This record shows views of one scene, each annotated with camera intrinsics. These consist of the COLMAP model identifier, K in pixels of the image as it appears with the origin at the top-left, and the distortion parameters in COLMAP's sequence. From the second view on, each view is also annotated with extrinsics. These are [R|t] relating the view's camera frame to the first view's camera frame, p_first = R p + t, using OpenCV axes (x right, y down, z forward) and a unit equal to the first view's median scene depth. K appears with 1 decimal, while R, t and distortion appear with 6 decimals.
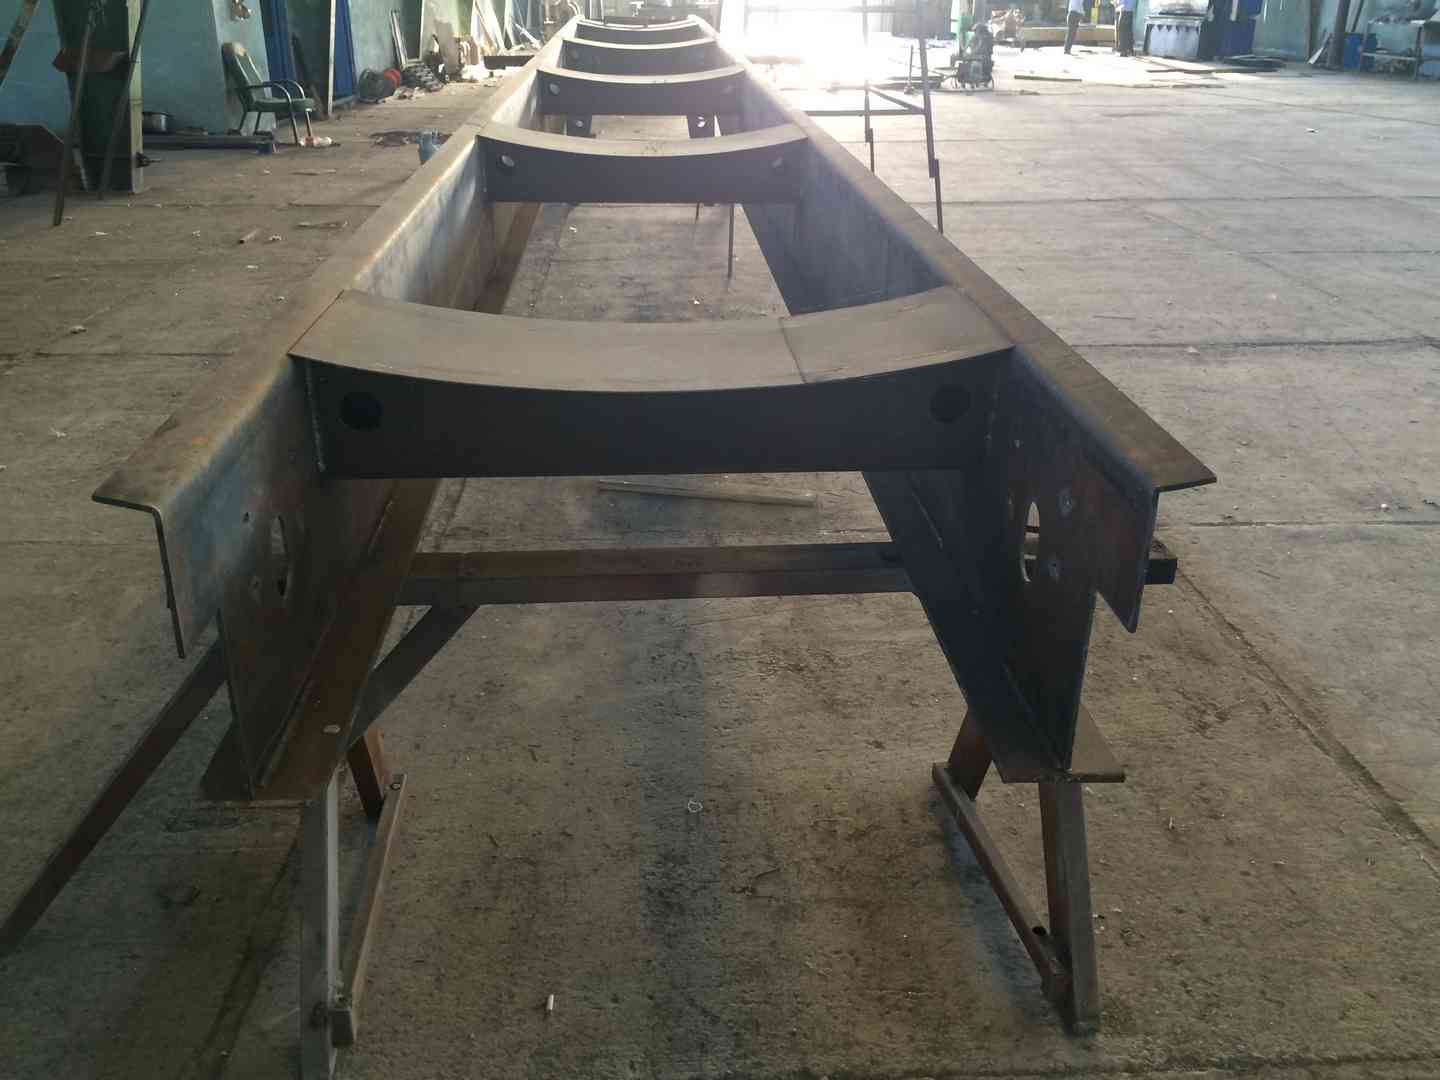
lens RADIAL K [[1238.7, 0, 713.4], [0, 1238.7, 542.3], [0, 0, 1]] dist [0.070306, -0.103418]
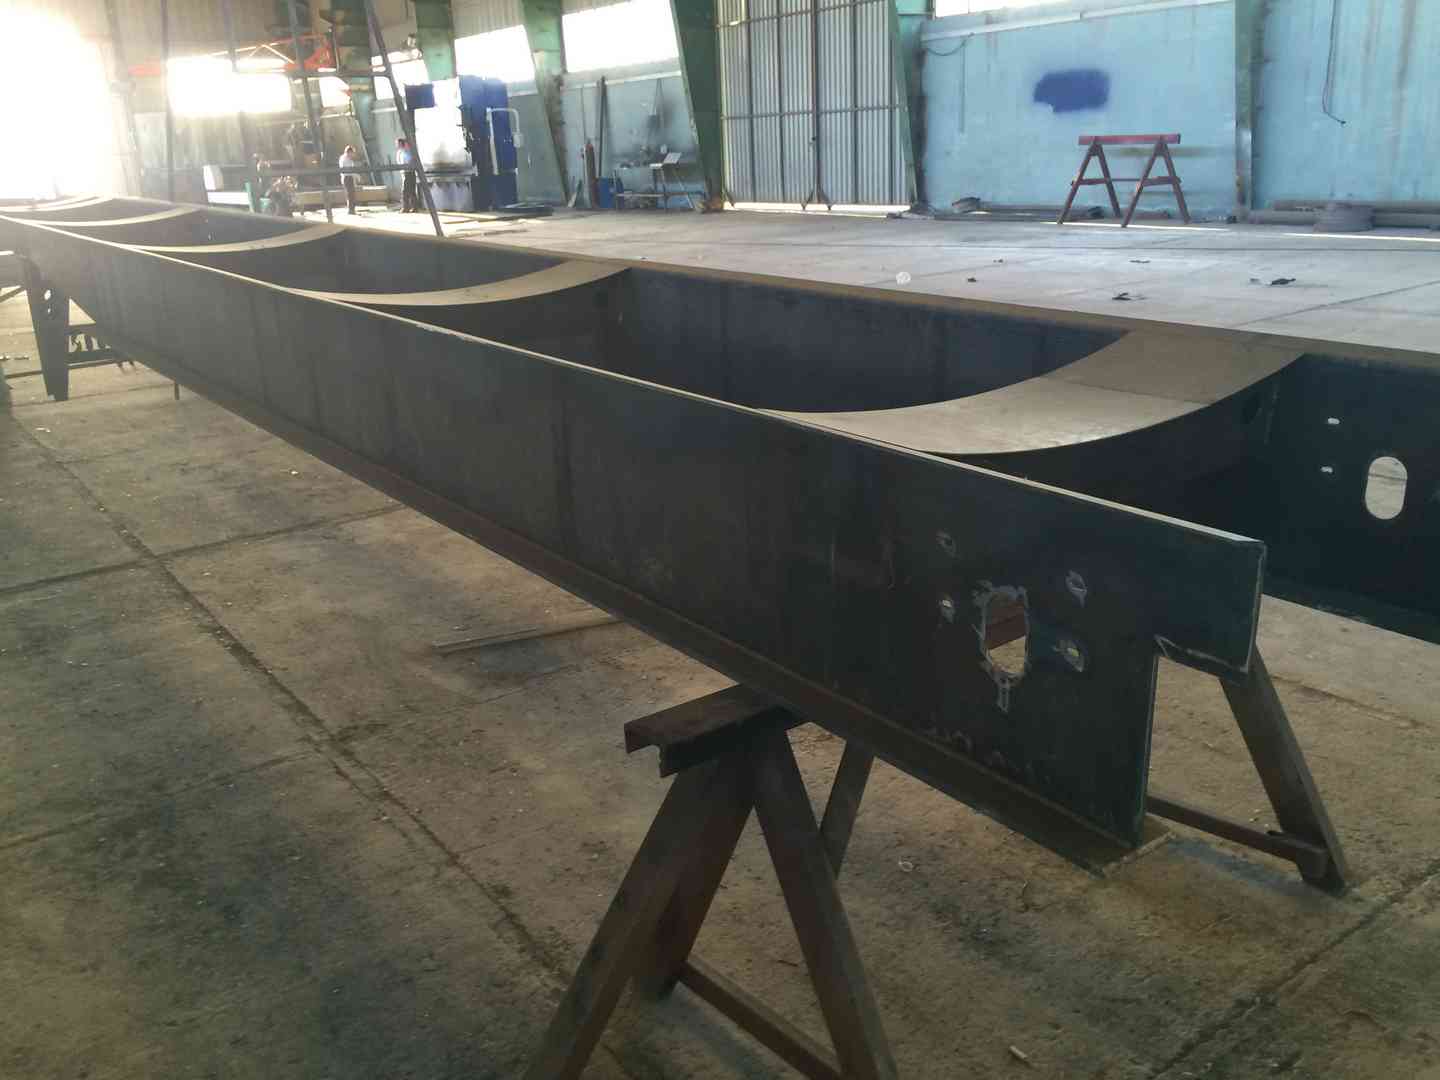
lens RADIAL K [[1238.7, 0, 713.1], [0, 1238.7, 538.4], [0, 0, 1]] dist [0.070306, -0.103418]
pose [[0.834174, -0.208488, 0.510575, -0.406568], [0.267666, 0.962493, -0.044288, -0.032397], [-0.482192, 0.173607, 0.858692, 0.082820]]
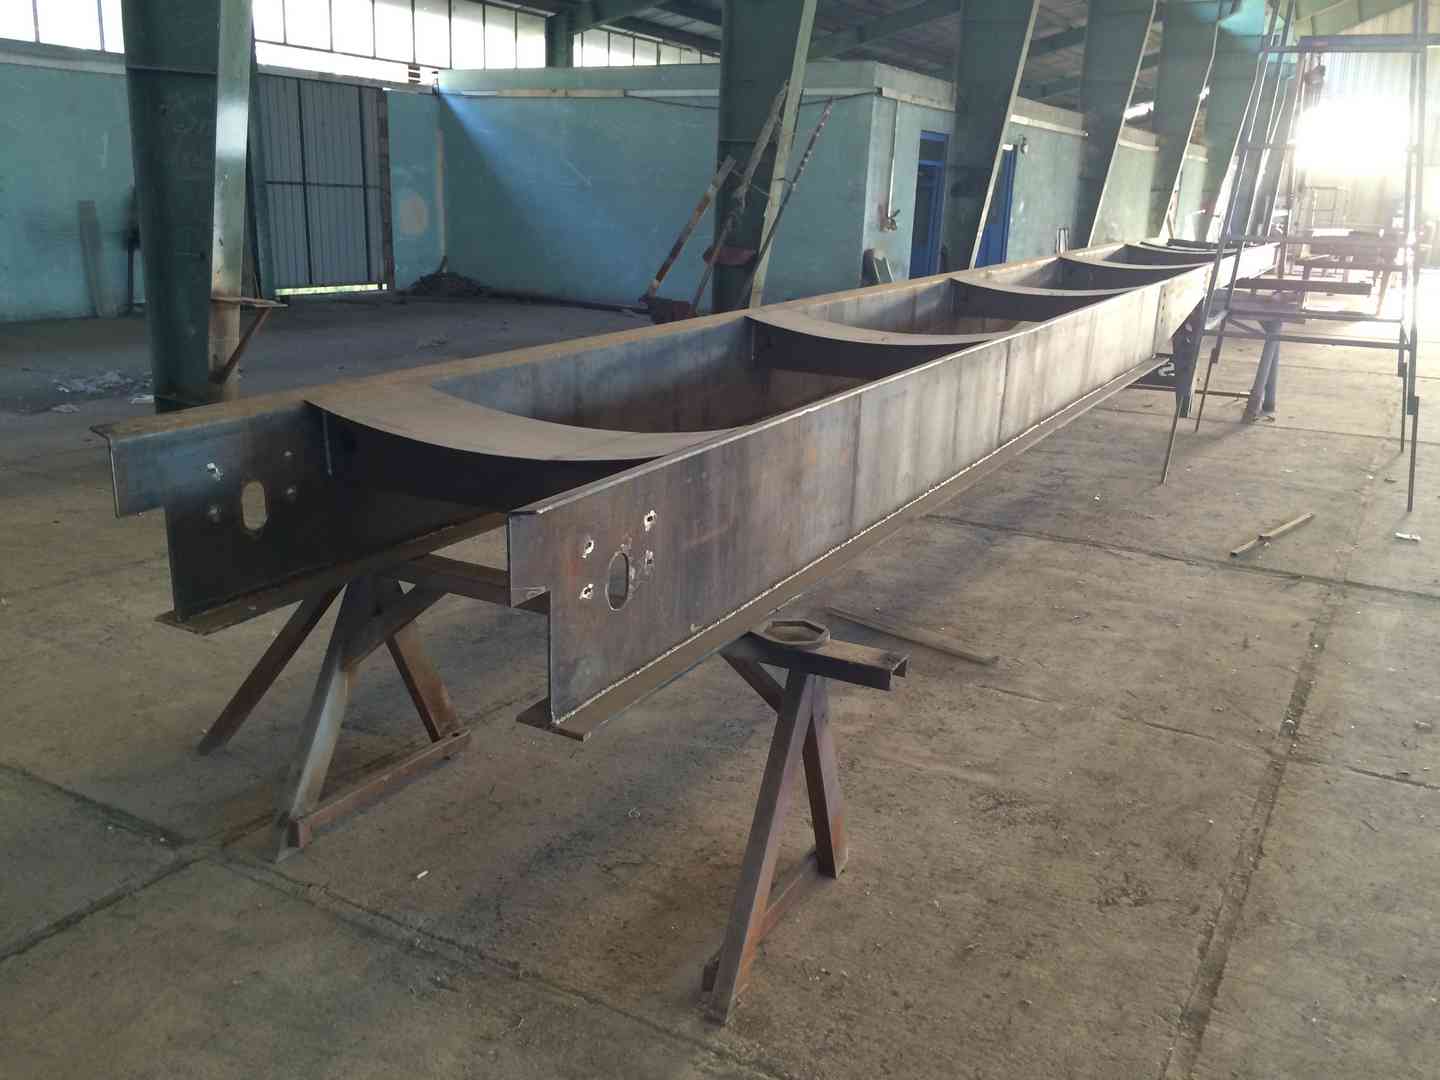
lens RADIAL K [[1238.7, 0, 714.2], [0, 1238.7, 537.3], [0, 0, 1]] dist [0.070306, -0.103418]
pose [[0.844654, 0.168786, -0.508007, 0.426688], [-0.246409, 0.965066, -0.089056, 0.019857], [0.475229, 0.200399, 0.856737, -0.078884]]
